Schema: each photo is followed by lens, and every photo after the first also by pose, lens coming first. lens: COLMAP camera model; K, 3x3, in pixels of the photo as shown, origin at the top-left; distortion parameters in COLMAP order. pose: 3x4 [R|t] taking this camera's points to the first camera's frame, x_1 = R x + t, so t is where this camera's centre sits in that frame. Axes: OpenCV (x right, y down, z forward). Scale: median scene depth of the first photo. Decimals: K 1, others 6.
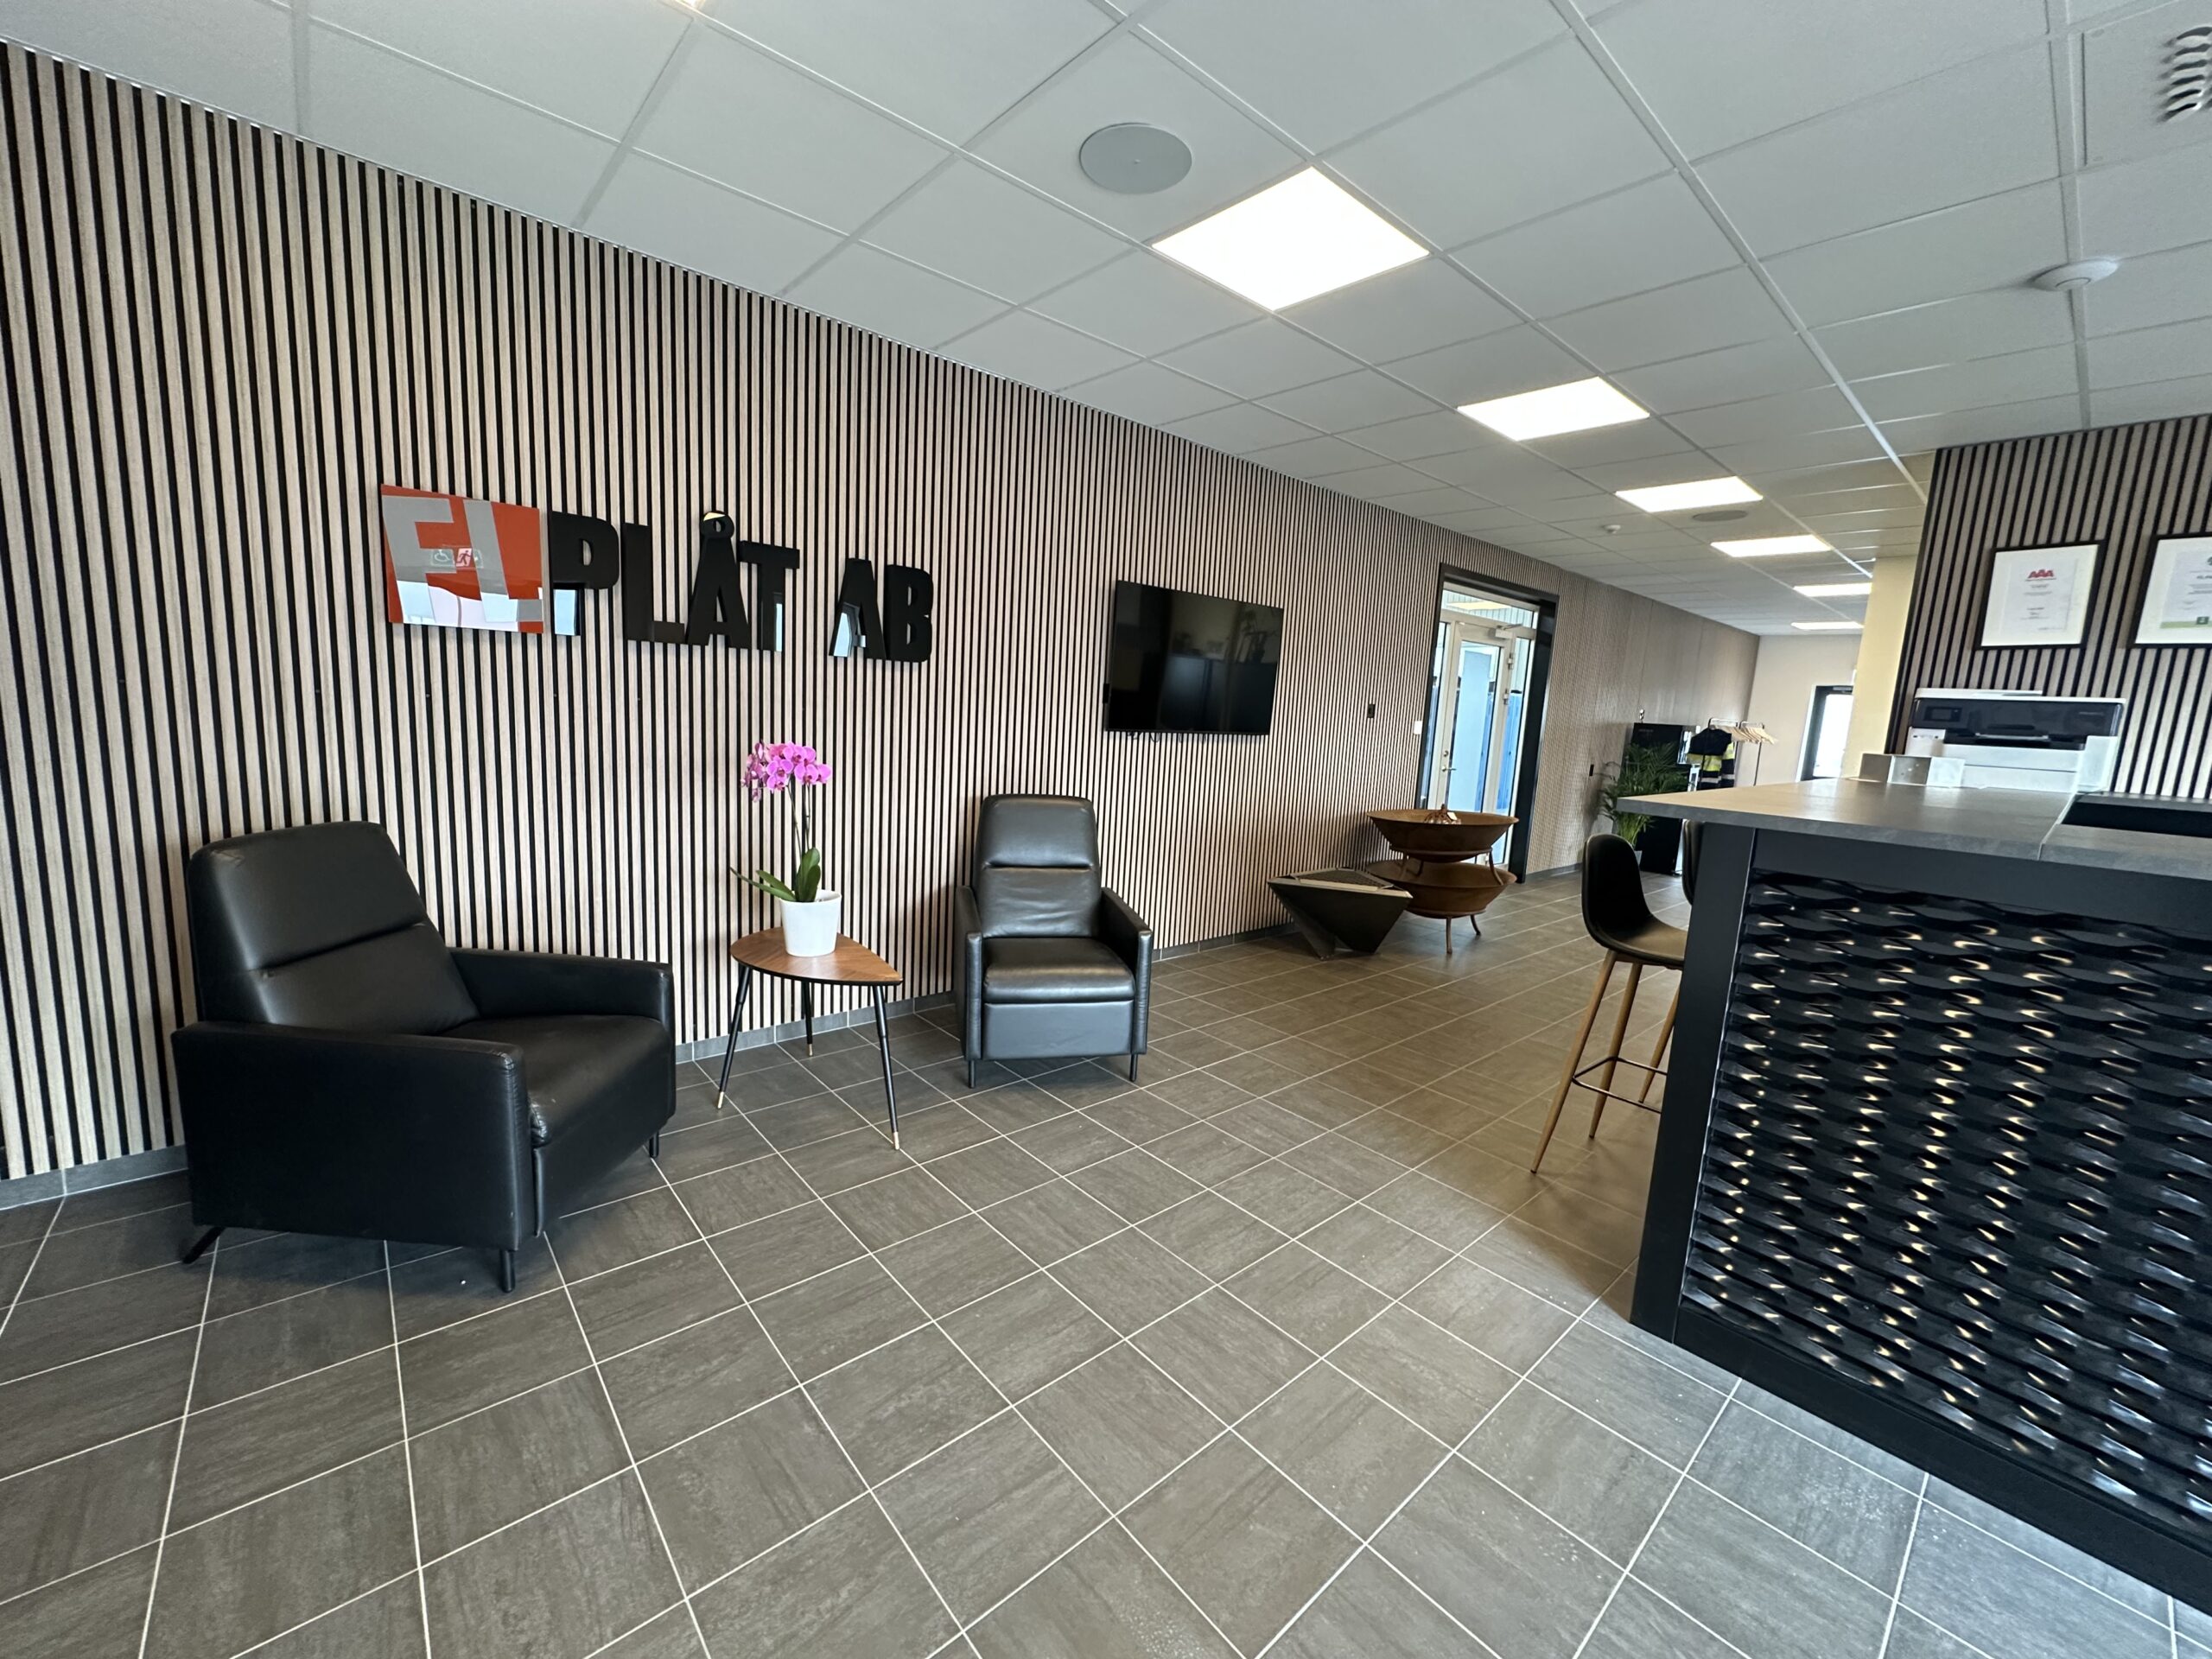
lens RADIAL K [[881.8, 0, 1106.0], [0, 881.8, 829.5], [0, 0, 1]] dist [0.002681, -0.002416]
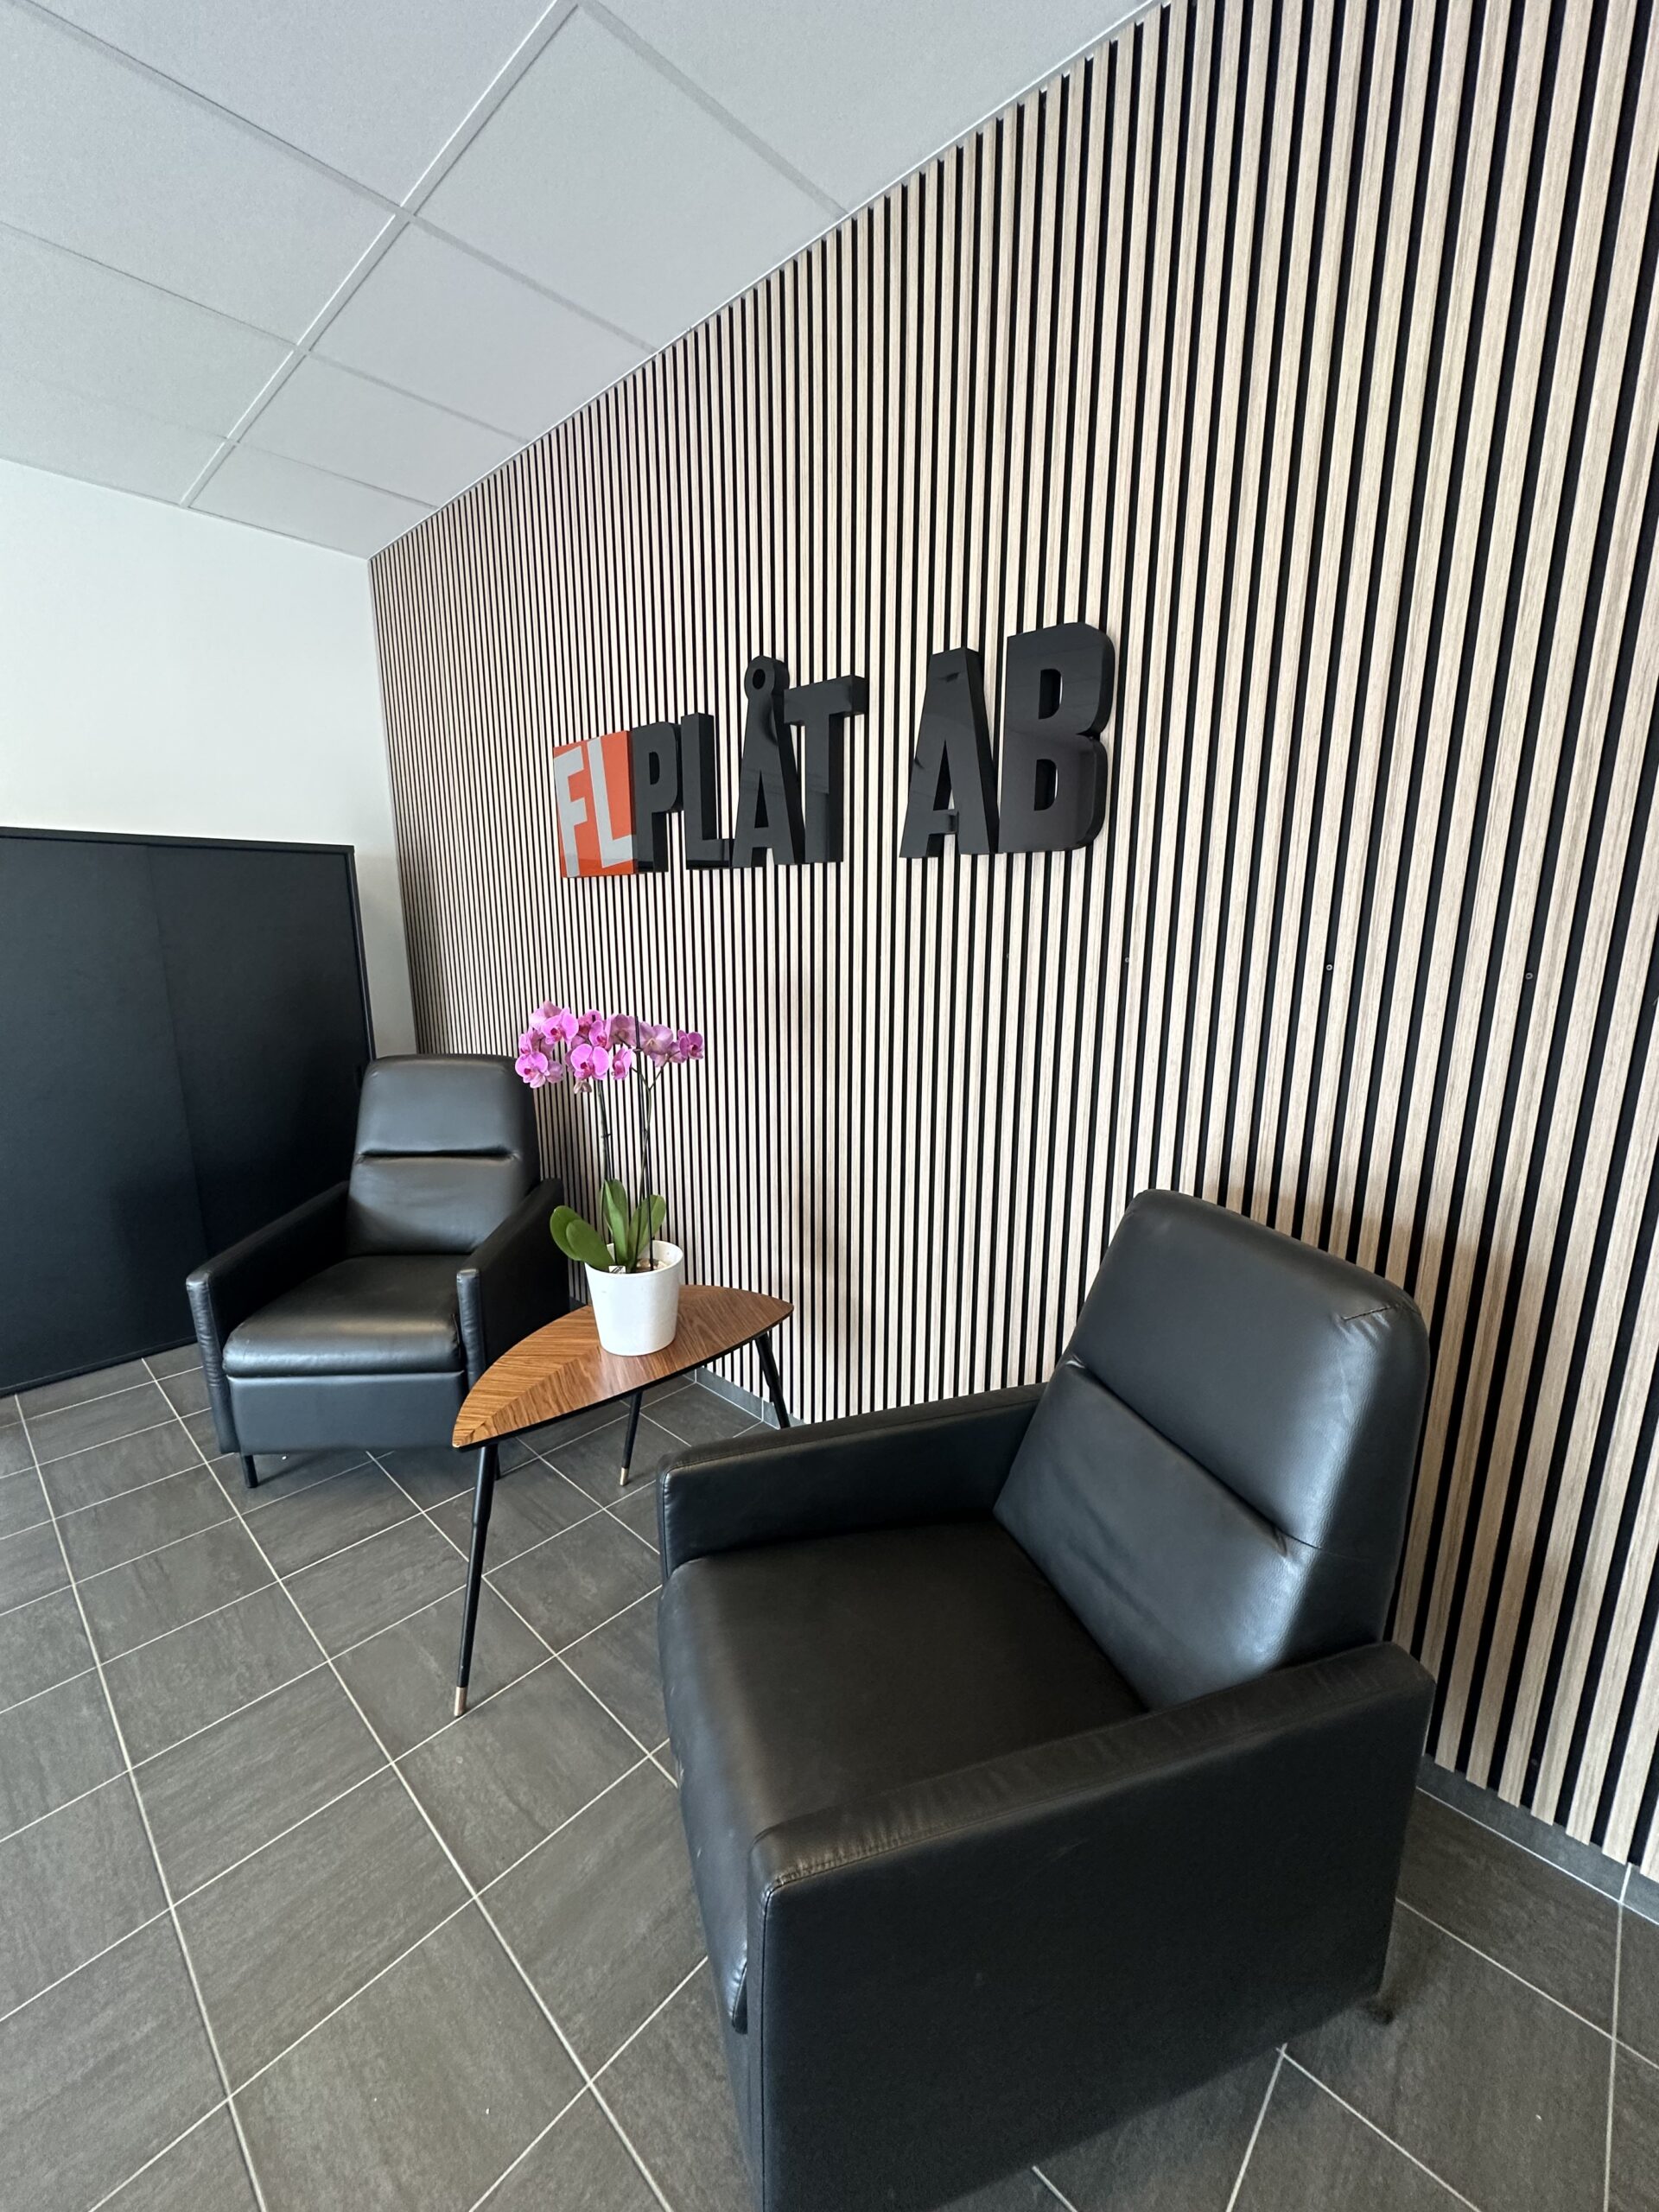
lens RADIAL K [[881.8, 0, 825.4], [0, 881.8, 1108.8], [0, 0, 1]] dist [0.002681, -0.002416]
pose [[0.097451, 0.157625, -0.982679, 0.274438], [-0.142134, 0.979462, 0.143013, -0.135409], [0.985039, 0.125736, 0.117853, 1.044143]]
